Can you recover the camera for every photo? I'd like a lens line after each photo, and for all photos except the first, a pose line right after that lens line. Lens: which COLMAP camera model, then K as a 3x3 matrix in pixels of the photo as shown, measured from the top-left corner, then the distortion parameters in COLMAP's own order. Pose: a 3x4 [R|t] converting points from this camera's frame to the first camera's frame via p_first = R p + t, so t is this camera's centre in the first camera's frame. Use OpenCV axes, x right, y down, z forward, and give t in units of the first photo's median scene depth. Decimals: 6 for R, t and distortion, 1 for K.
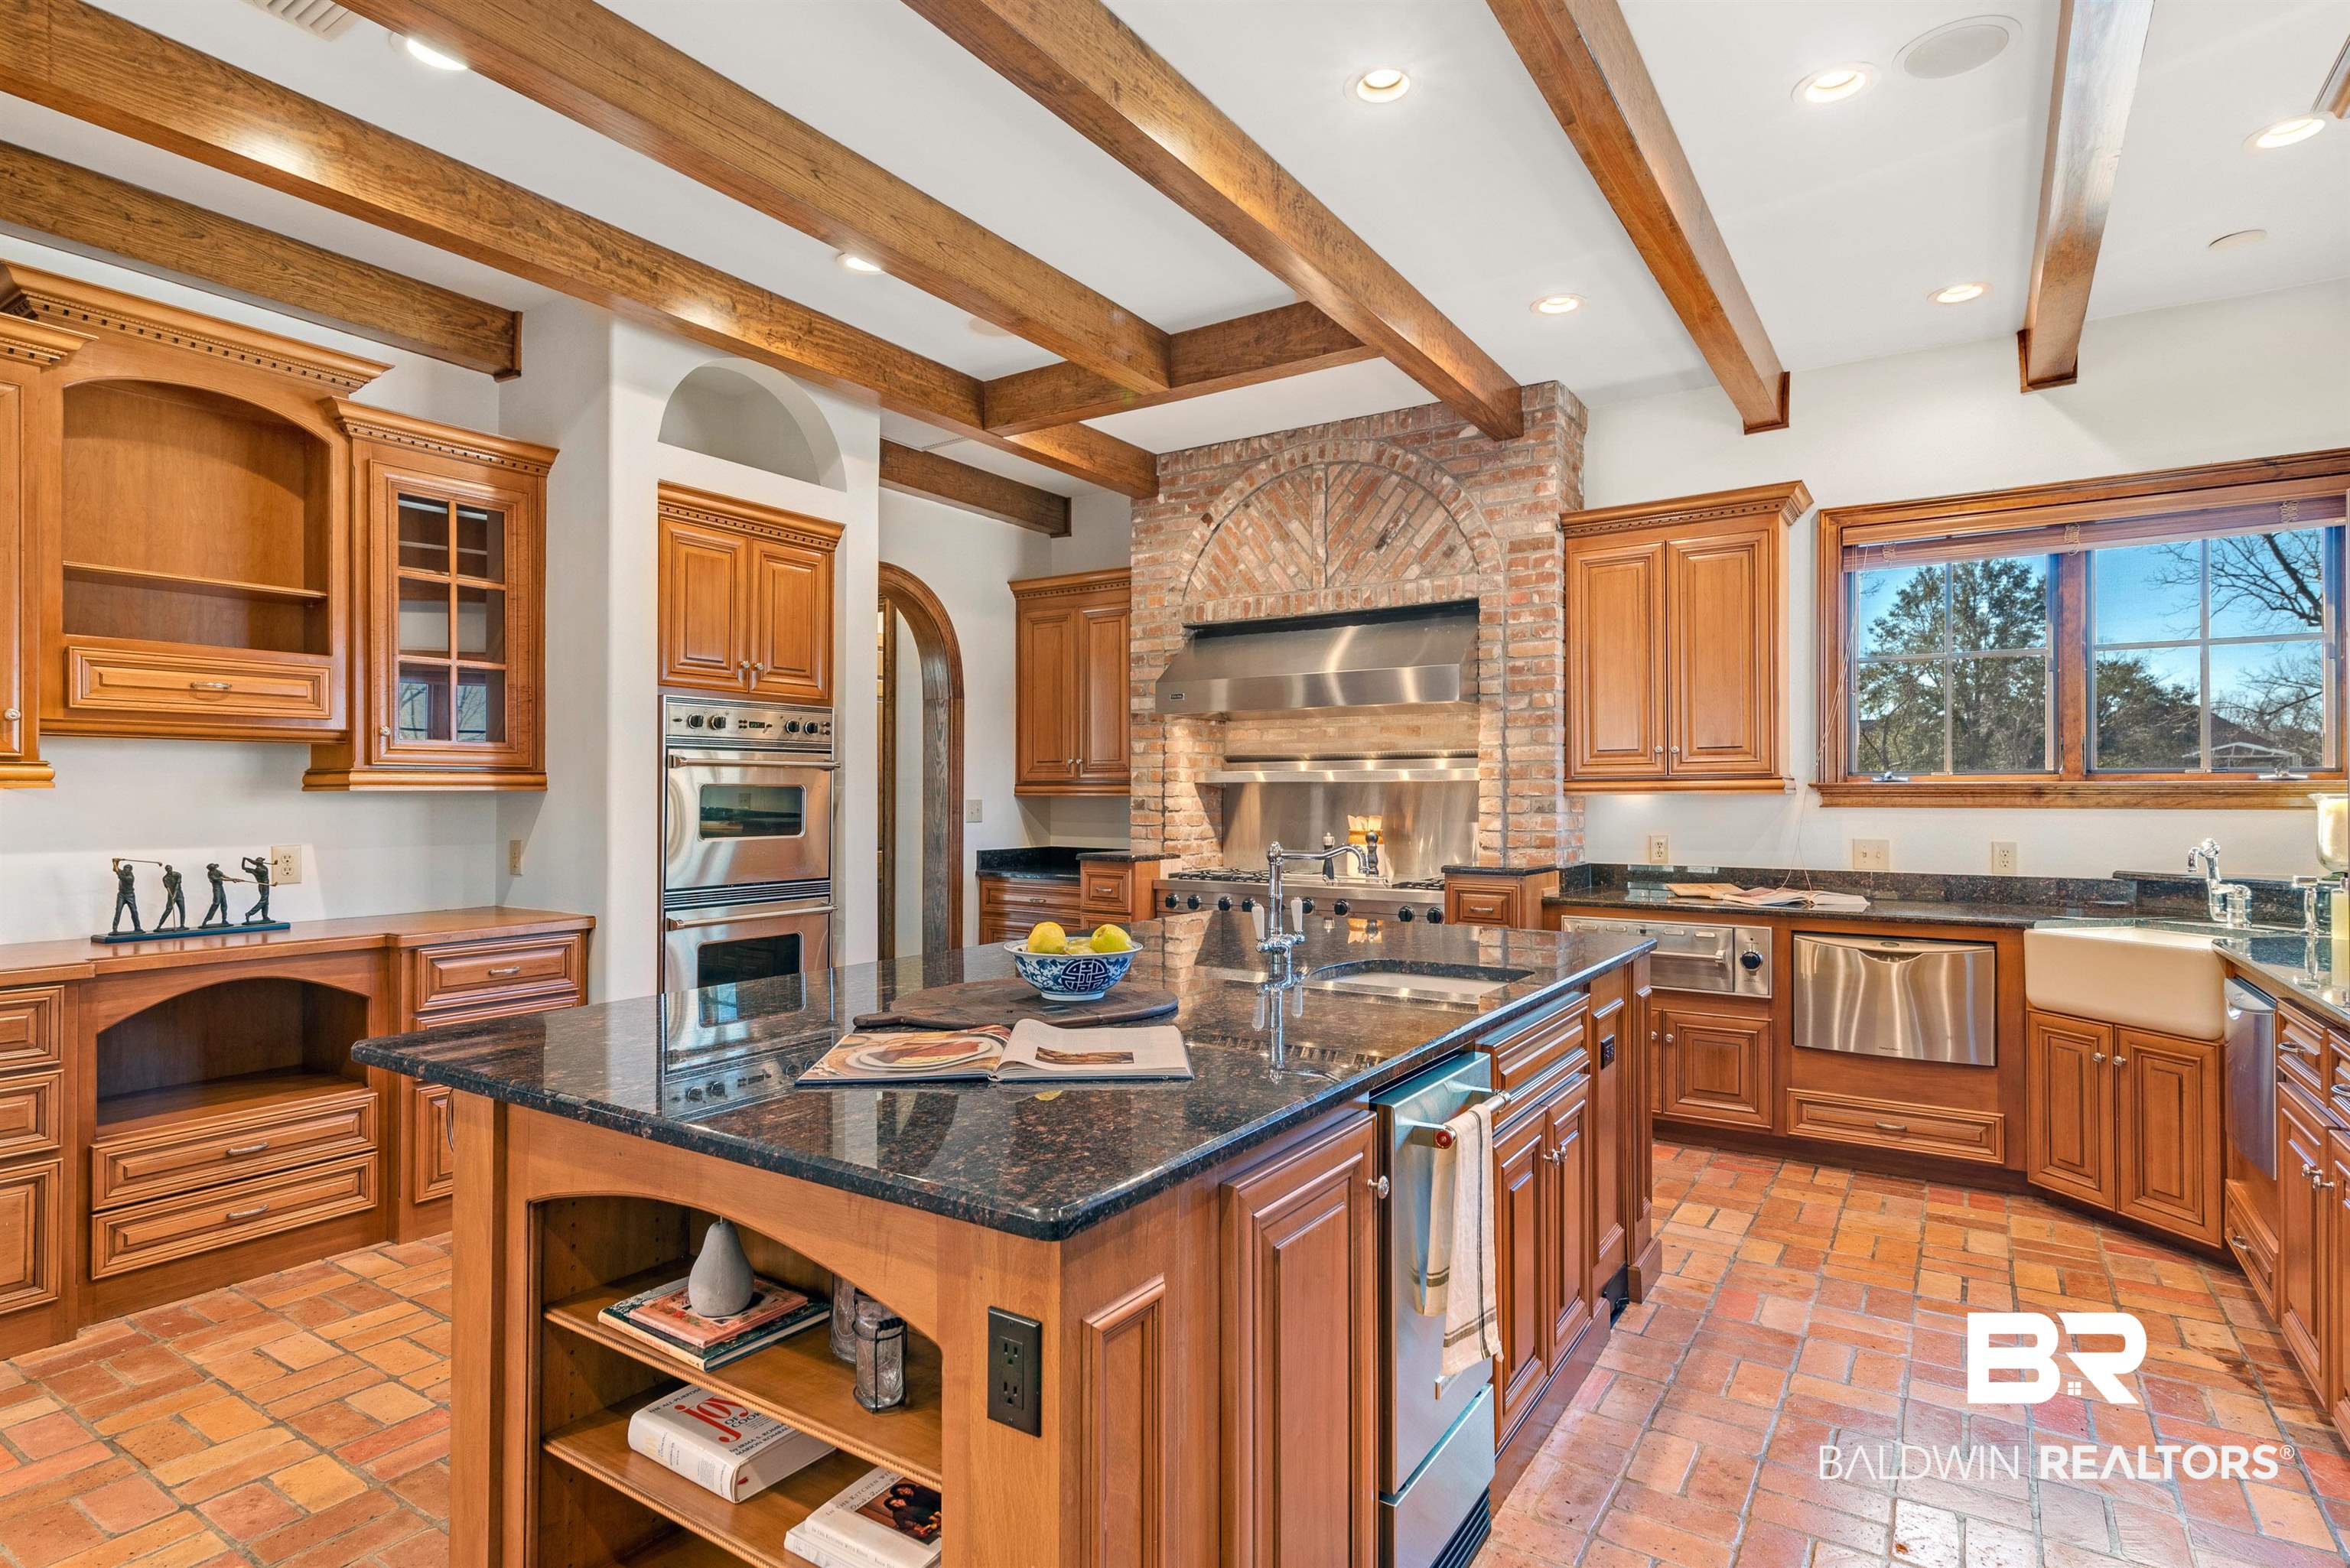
lens RADIAL K [[1199.7, 0, 1174.4], [0, 1199.7, 786.4], [0, 0, 1]] dist [0.001873, 0.000260]
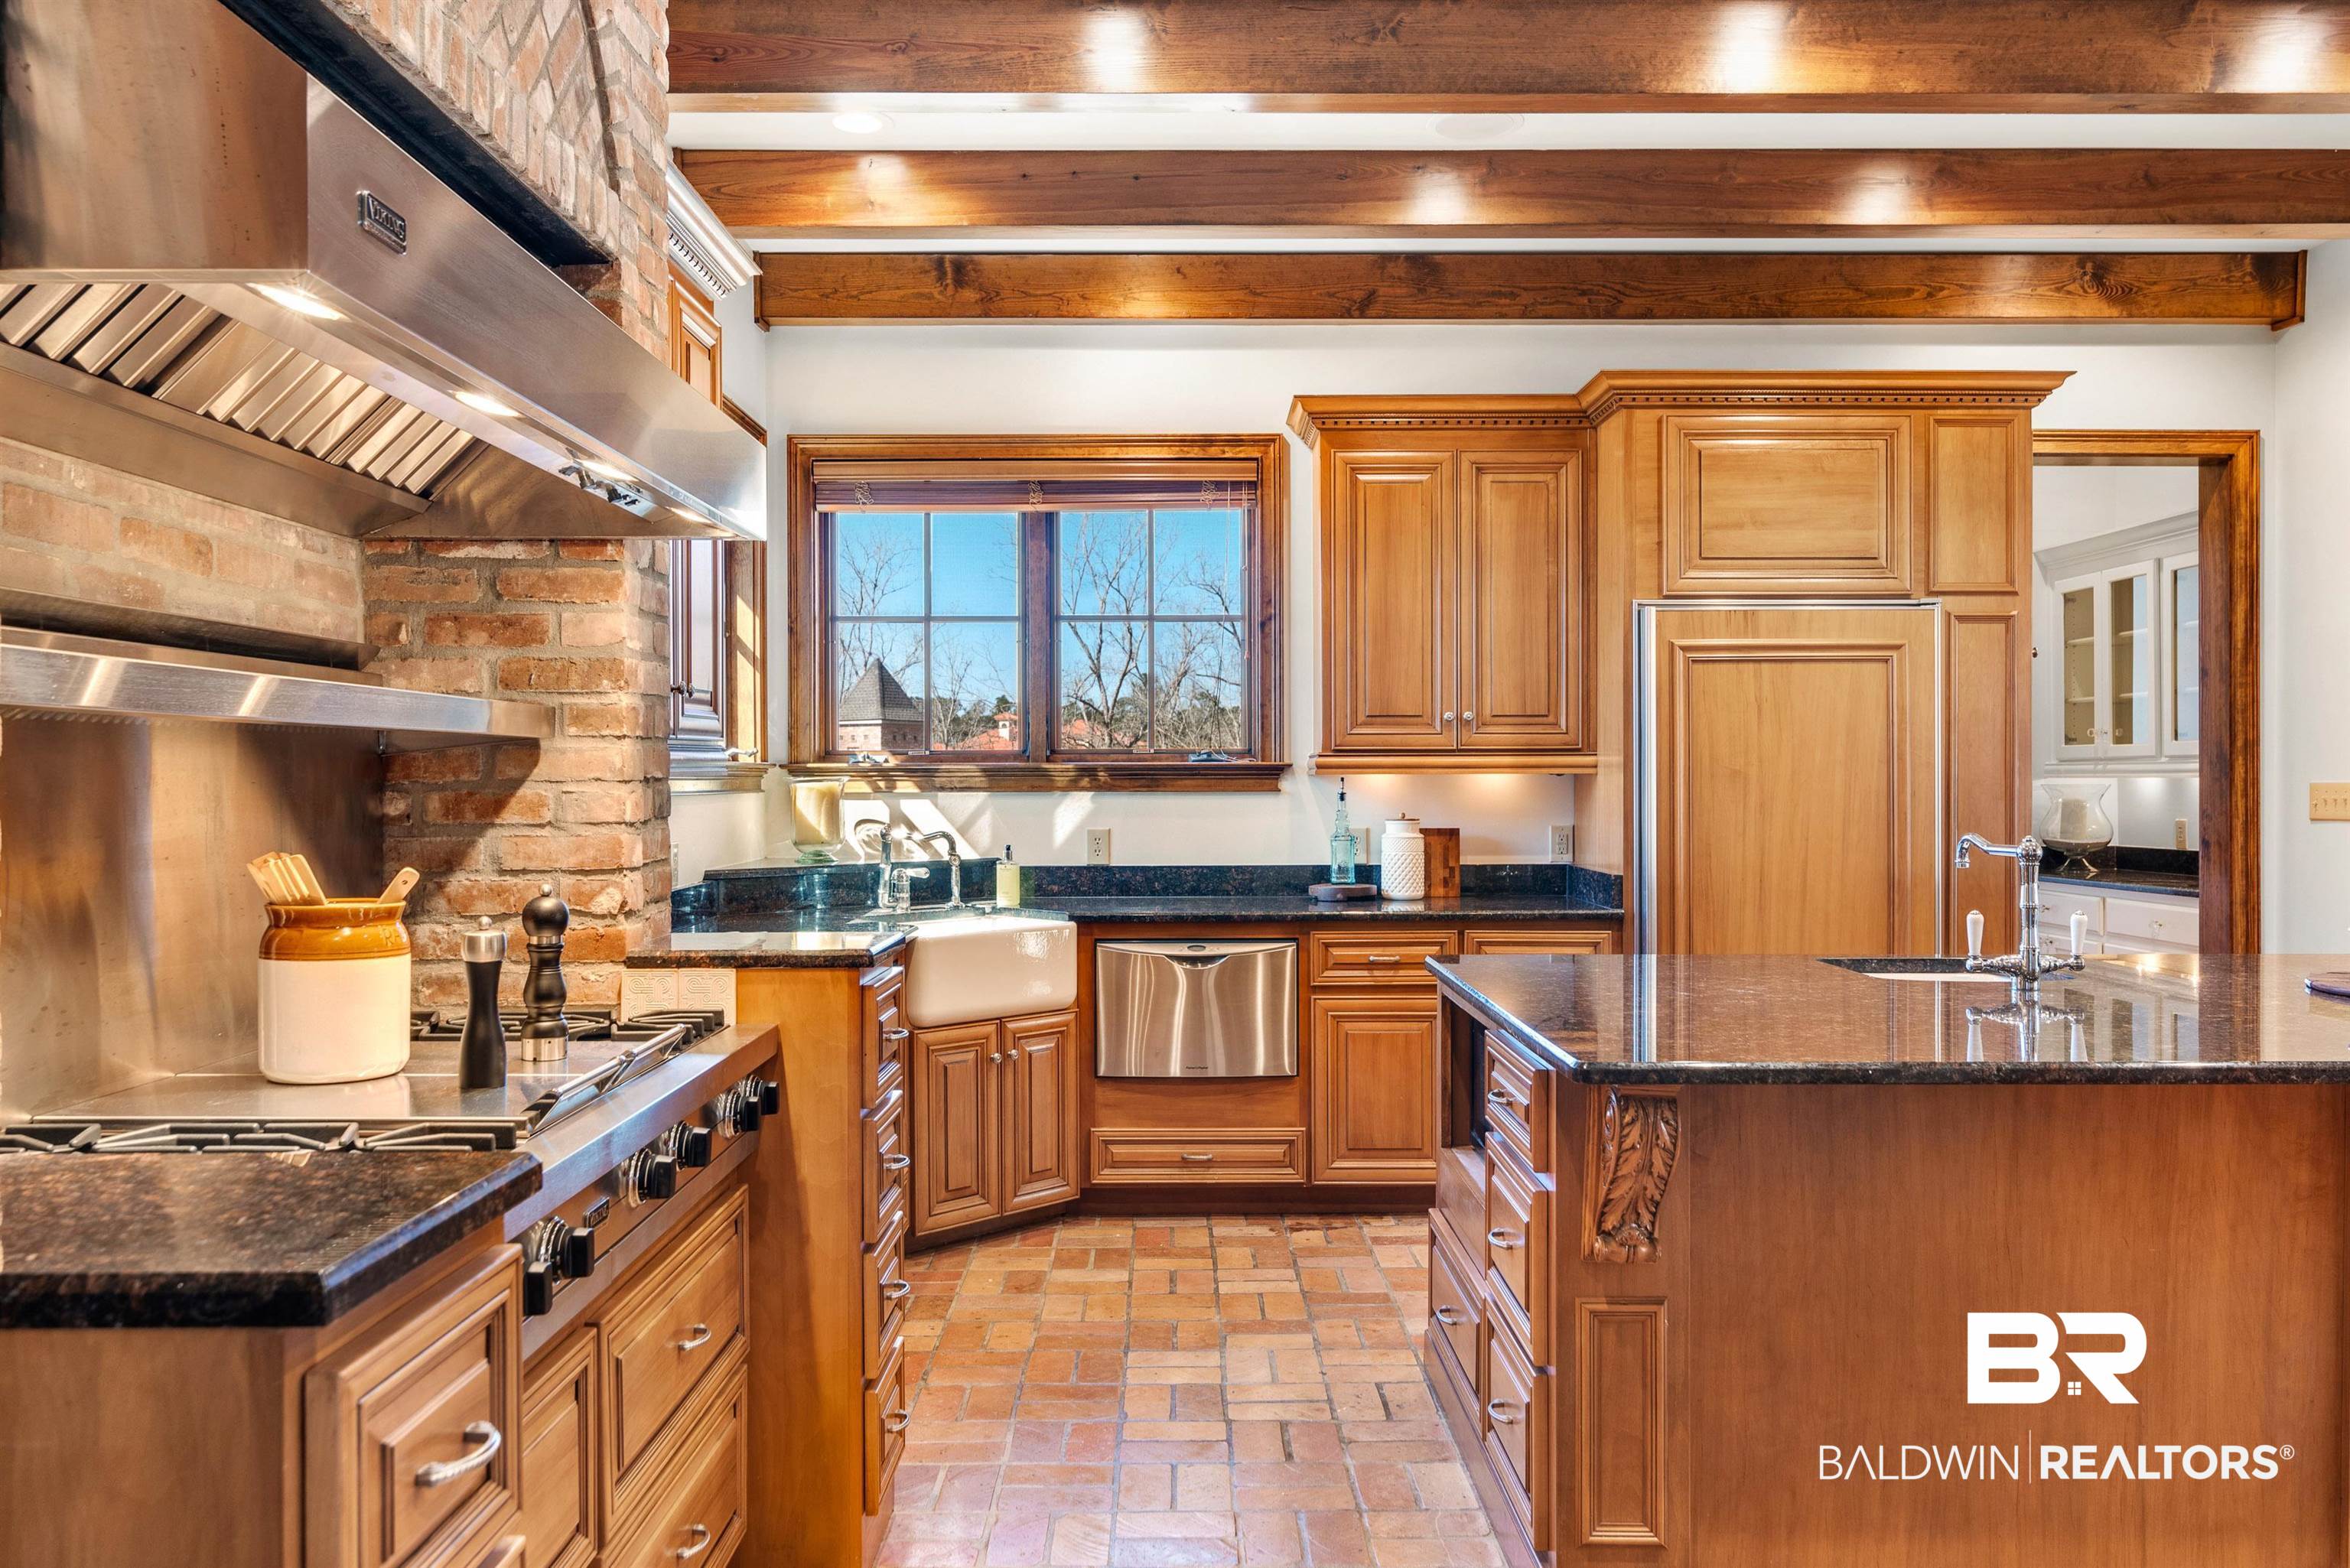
lens RADIAL K [[1717.7, 0, 1176.4], [0, 1717.7, 784.5], [0, 0, 1]] dist [-0.002422, -0.000022]
pose [[-0.555469, -0.003912, 0.831528, -0.426972], [-0.008412, 0.999964, -0.000915, 0.012271], [-0.831495, -0.007503, -0.555482, 1.655316]]
